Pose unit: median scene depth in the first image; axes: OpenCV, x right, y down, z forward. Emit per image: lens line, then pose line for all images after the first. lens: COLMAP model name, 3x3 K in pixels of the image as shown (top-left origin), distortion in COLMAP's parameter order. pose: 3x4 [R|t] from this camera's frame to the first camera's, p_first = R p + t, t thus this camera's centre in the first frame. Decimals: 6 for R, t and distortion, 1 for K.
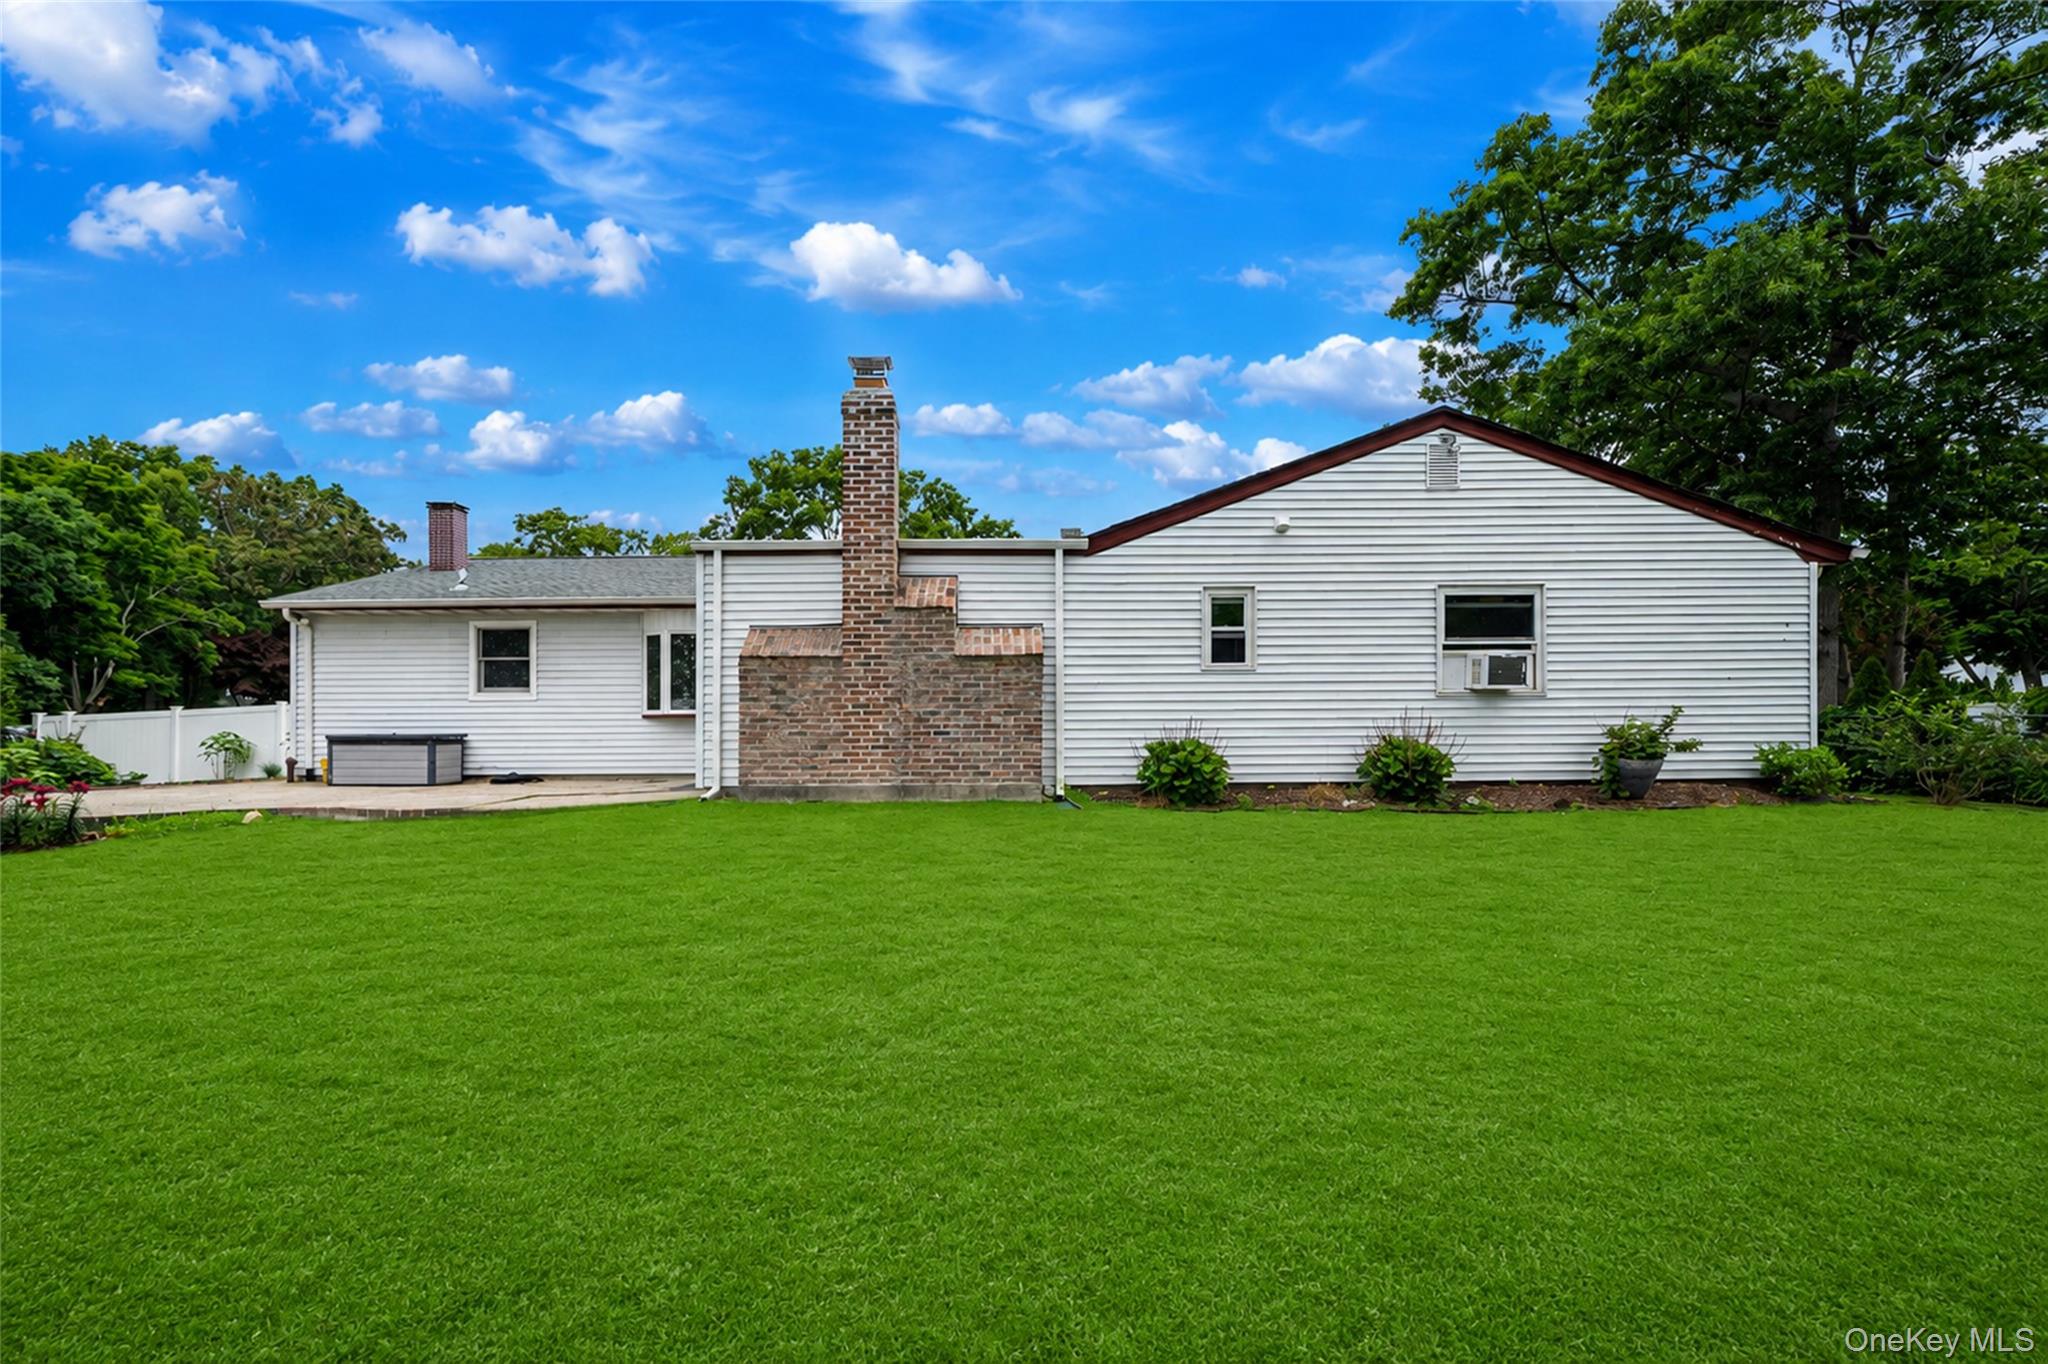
lens RADIAL K [[840.7, 0, 999.1], [0, 840.7, 734.5], [0, 0, 1]] dist [0.000752, 0.000535]
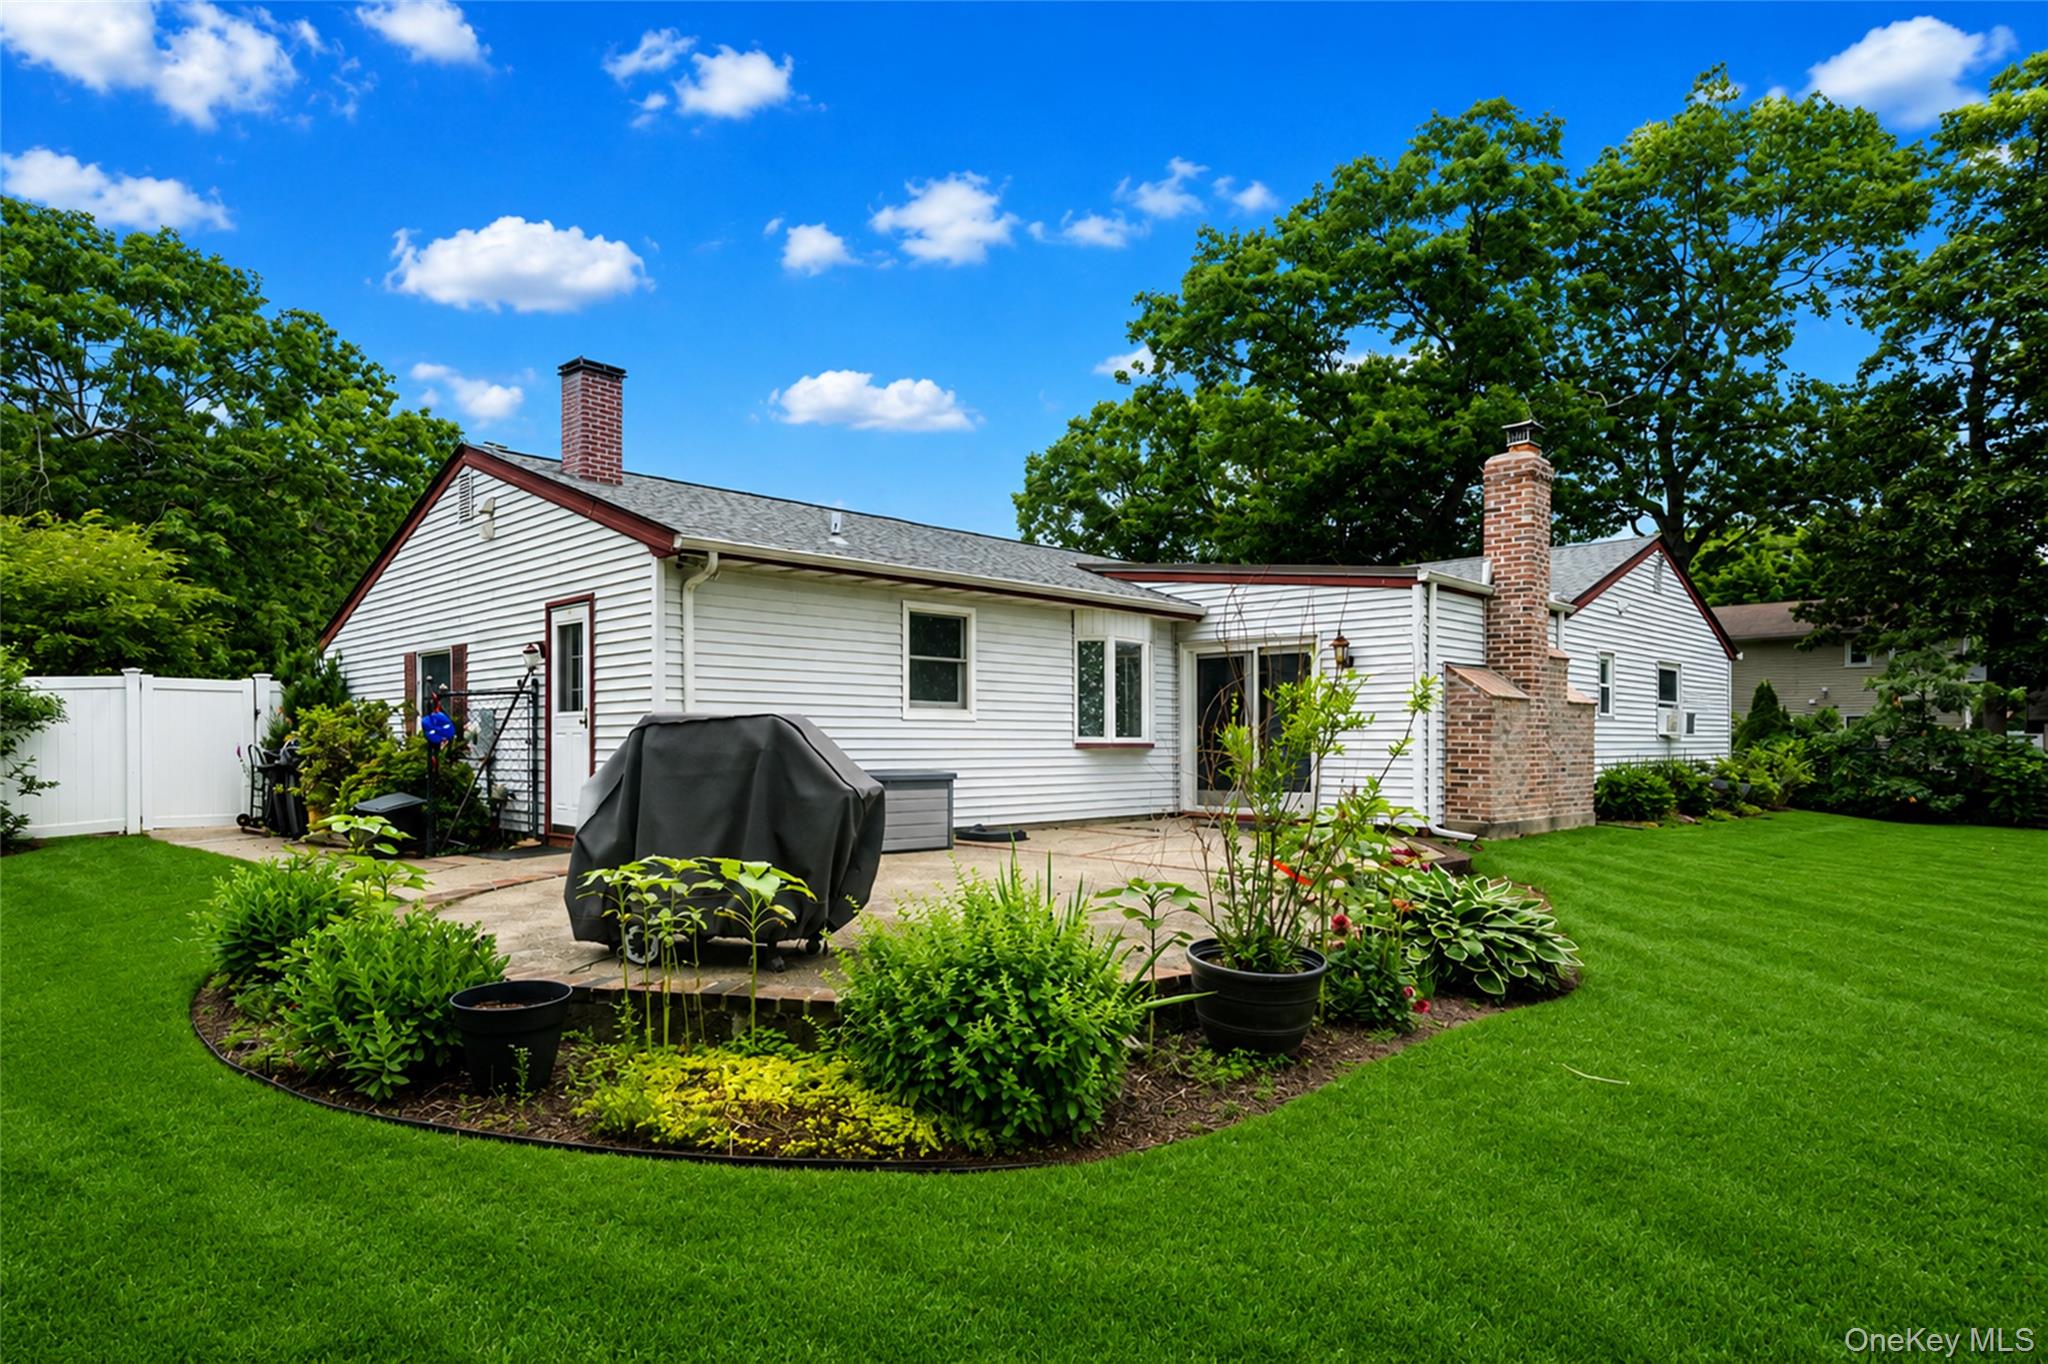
lens RADIAL K [[1111.4, 0, 1010.8], [0, 1111.4, 739.9], [0, 0, 1]] dist [0.034309, 0.005707]
pose [[0.712959, 0.009701, 0.701139, -1.181657], [-0.008585, 0.999950, -0.005106, -0.021222], [-0.701153, -0.002378, 0.713006, 0.319748]]
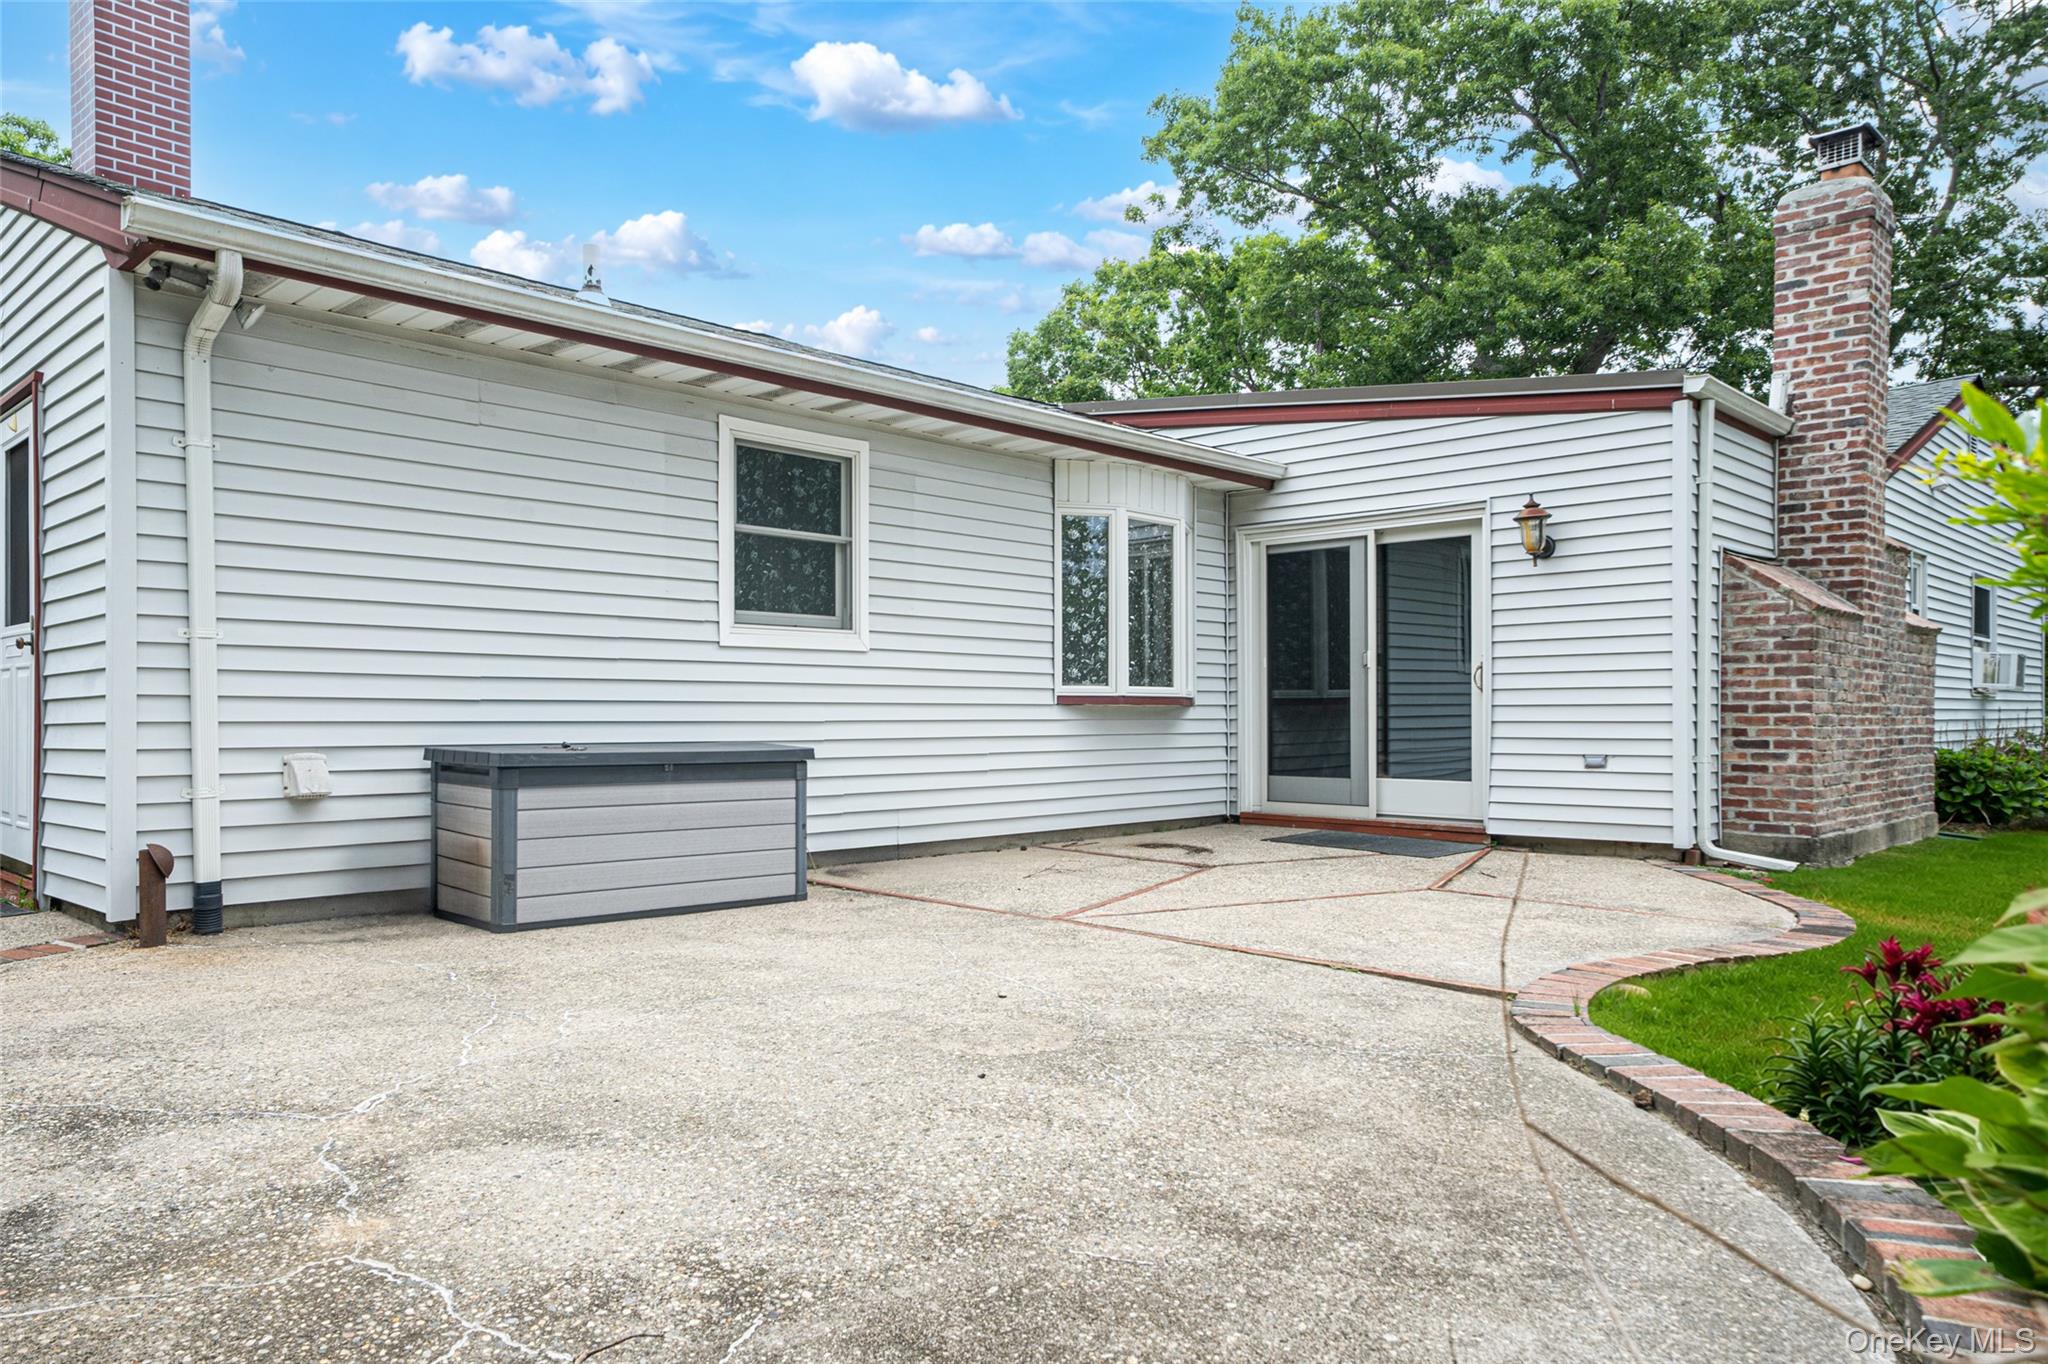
lens RADIAL K [[1370.3, 0, 998.6], [0, 1370.3, 714.5], [0, 0, 1]] dist [0.005086, 0.002401]
pose [[0.712162, 0.005781, 0.701991, -0.942012], [-0.007950, 0.999968, -0.000170, -0.013755], [-0.701970, -0.005460, 0.712185, 0.523134]]
